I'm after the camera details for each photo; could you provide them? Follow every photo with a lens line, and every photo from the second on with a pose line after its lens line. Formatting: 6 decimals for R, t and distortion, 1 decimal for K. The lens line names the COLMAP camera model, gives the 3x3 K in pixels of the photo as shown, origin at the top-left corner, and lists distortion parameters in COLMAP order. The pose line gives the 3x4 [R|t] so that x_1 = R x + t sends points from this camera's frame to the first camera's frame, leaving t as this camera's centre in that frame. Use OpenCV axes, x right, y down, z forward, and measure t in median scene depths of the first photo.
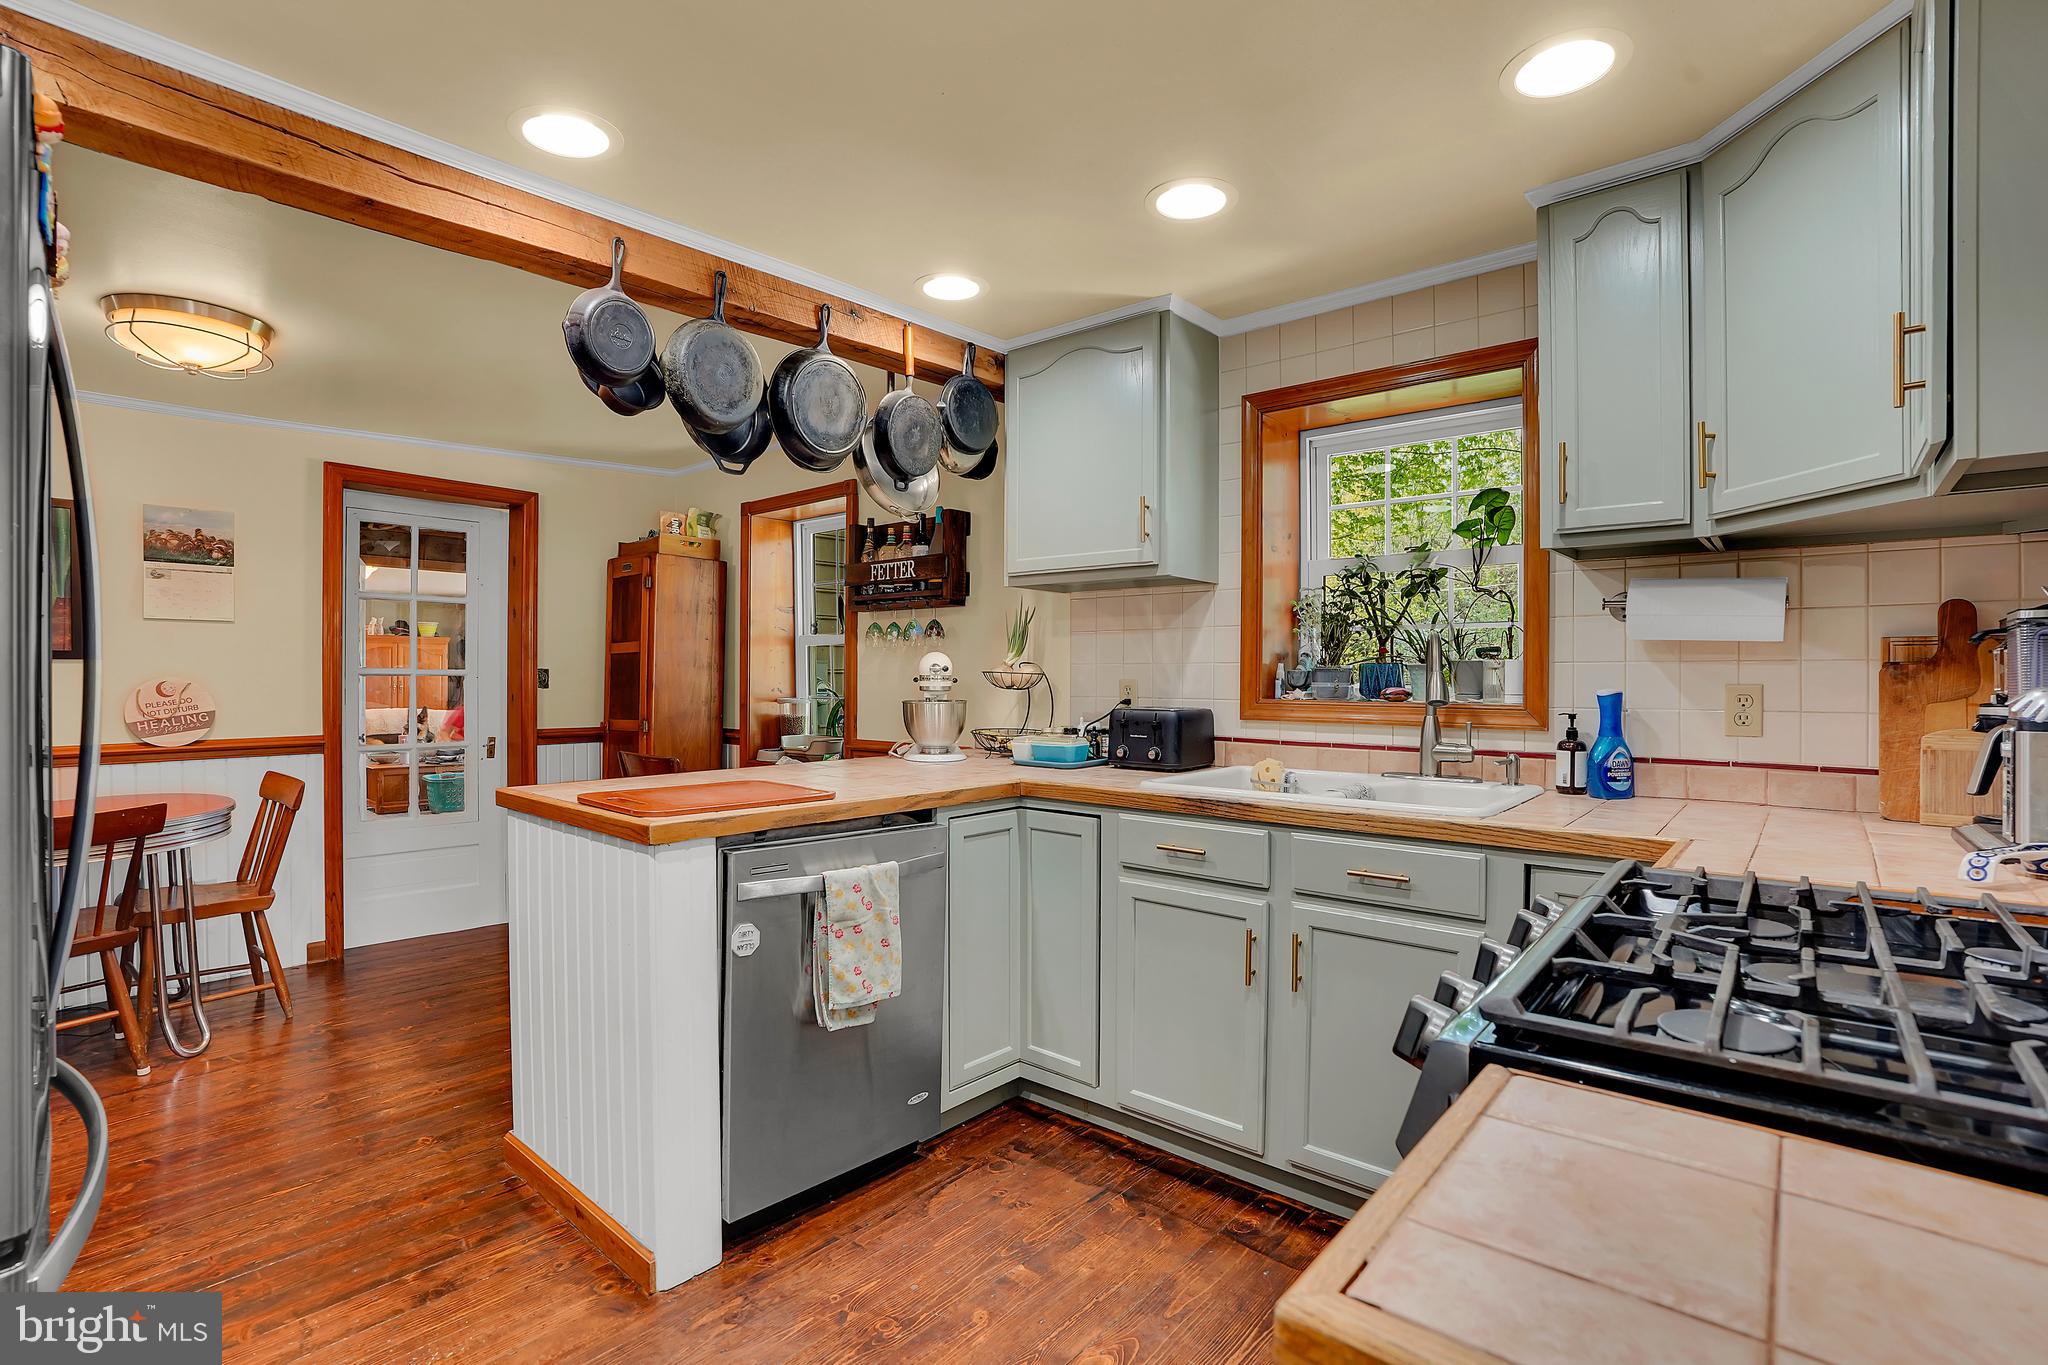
lens RADIAL K [[985.0, 0, 1014.1], [0, 985.0, 690.7], [0, 0, 1]] dist [-0.064585, 0.024781]
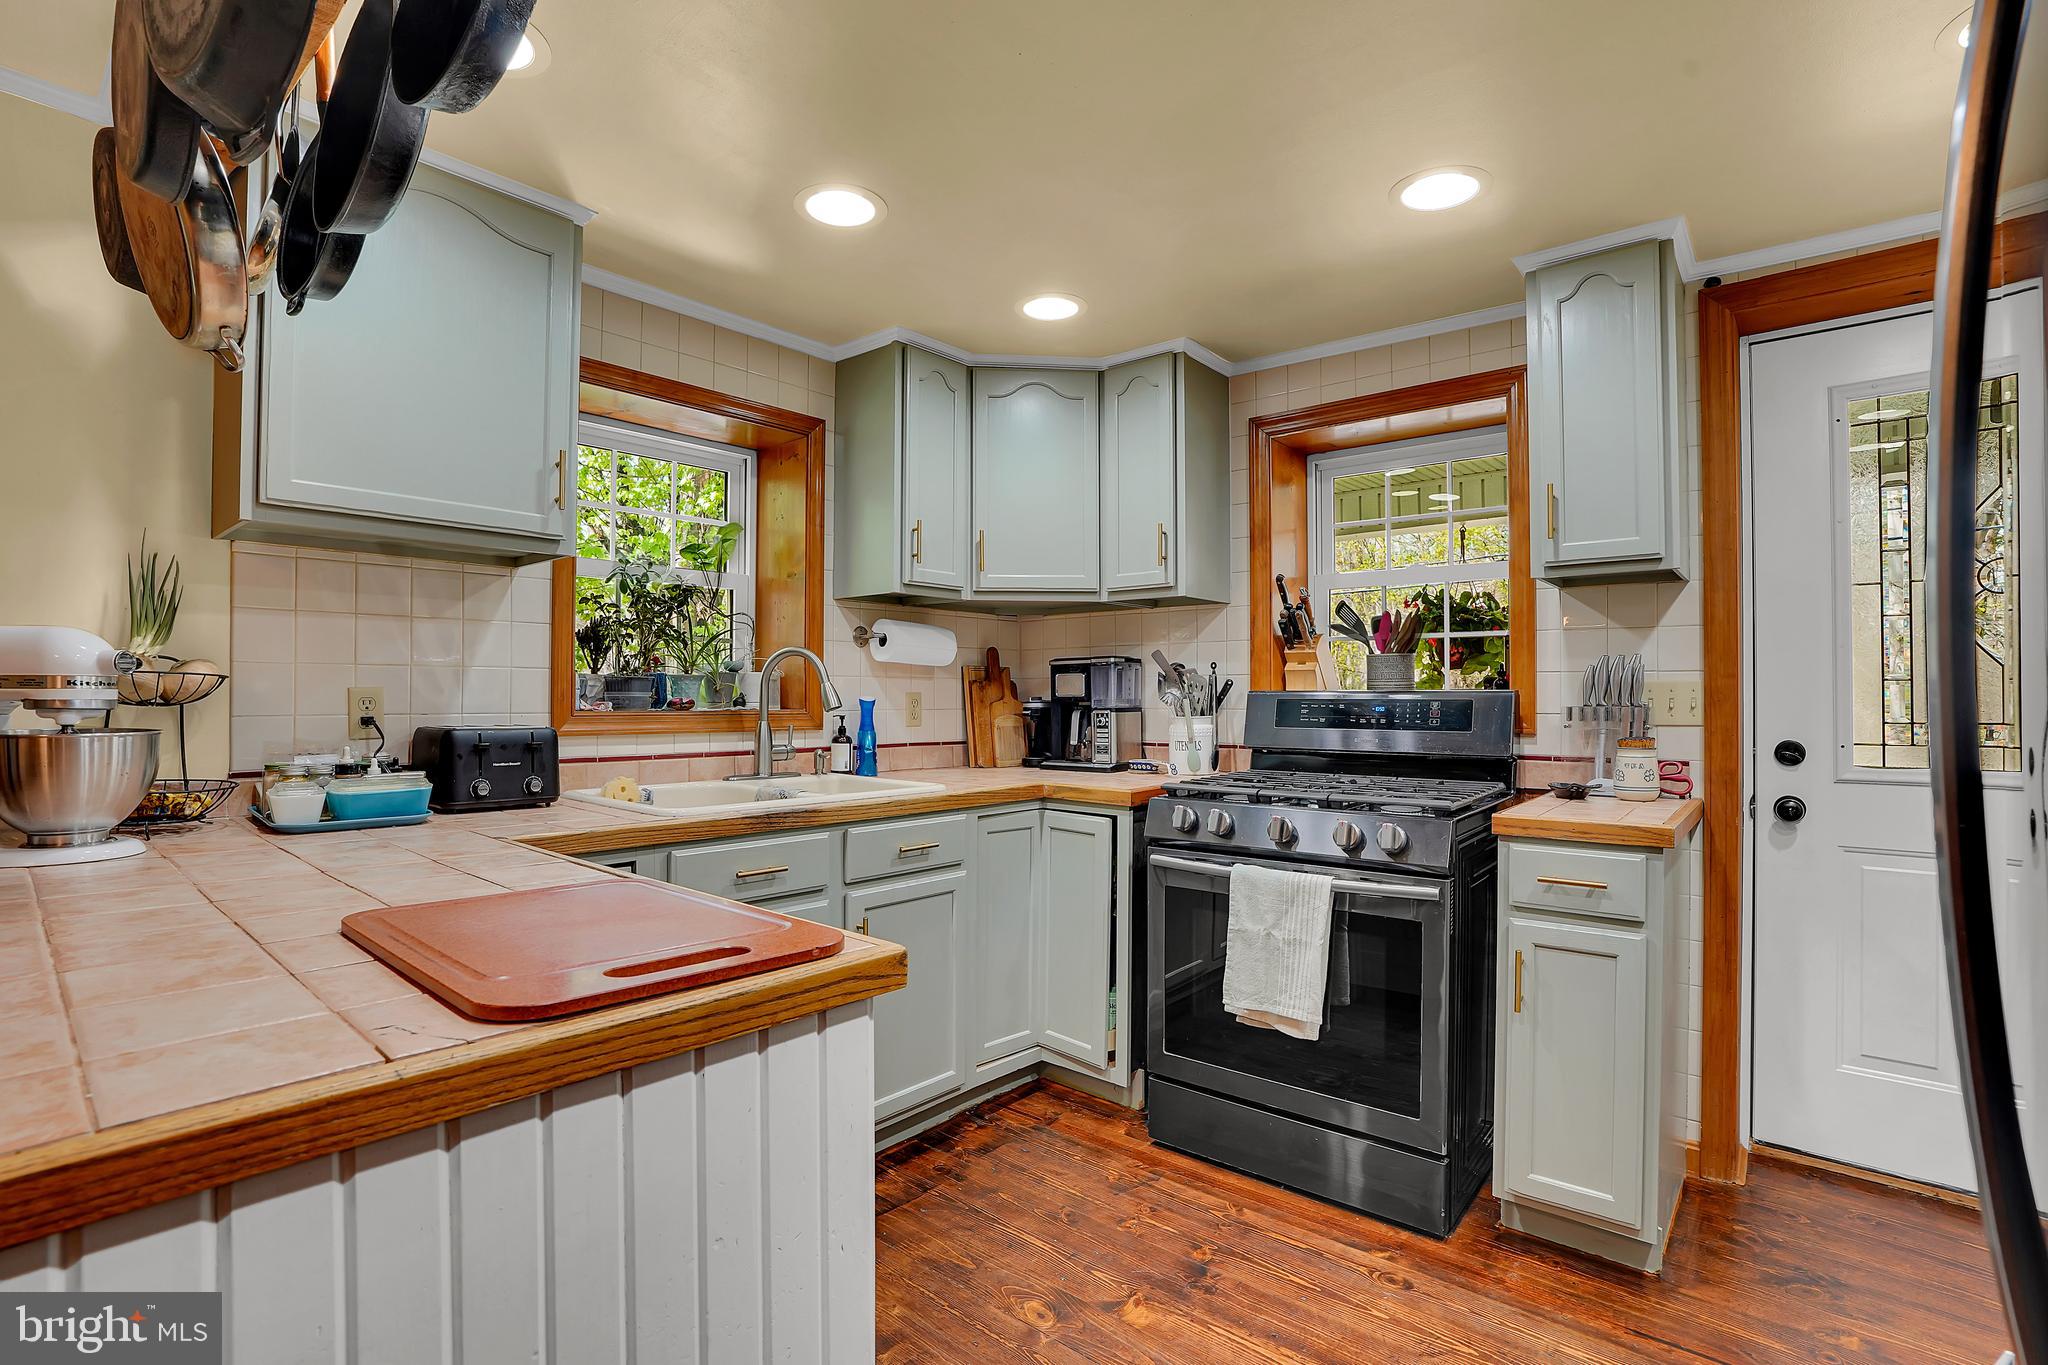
lens RADIAL K [[985.0, 0, 1014.1], [0, 985.0, 690.7], [0, 0, 1]] dist [-0.064585, 0.024781]
pose [[-0.018888, 0.004443, 0.999812, -0.754977], [0.012900, 0.999908, -0.004200, -0.001123], [-0.999738, 0.012818, -0.018944, 0.779178]]
